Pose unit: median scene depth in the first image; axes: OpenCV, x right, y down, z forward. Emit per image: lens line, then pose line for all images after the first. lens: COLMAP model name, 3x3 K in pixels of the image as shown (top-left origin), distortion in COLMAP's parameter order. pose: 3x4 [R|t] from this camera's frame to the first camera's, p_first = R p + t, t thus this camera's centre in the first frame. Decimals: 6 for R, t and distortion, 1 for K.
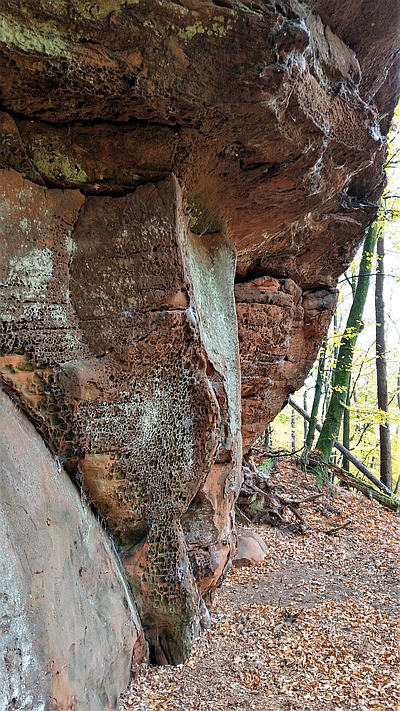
lens RADIAL K [[551.2, 0, 200.3], [0, 551.2, 360.6], [0, 0, 1]] dist [0.081961, -0.111948]
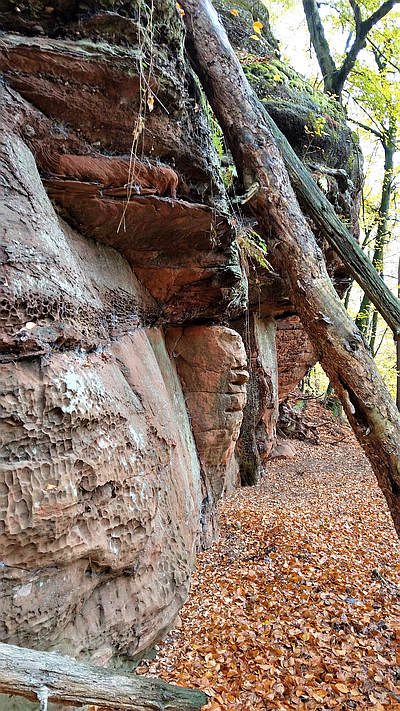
lens RADIAL K [[551.2, 0, 200.3], [0, 551.2, 360.6], [0, 0, 1]] dist [0.081961, -0.111948]
pose [[0.995610, 0.000210, -0.093595, -0.025092], [0.011140, 0.992623, 0.120727, -0.204753], [0.092930, -0.121239, 0.988264, -0.900512]]
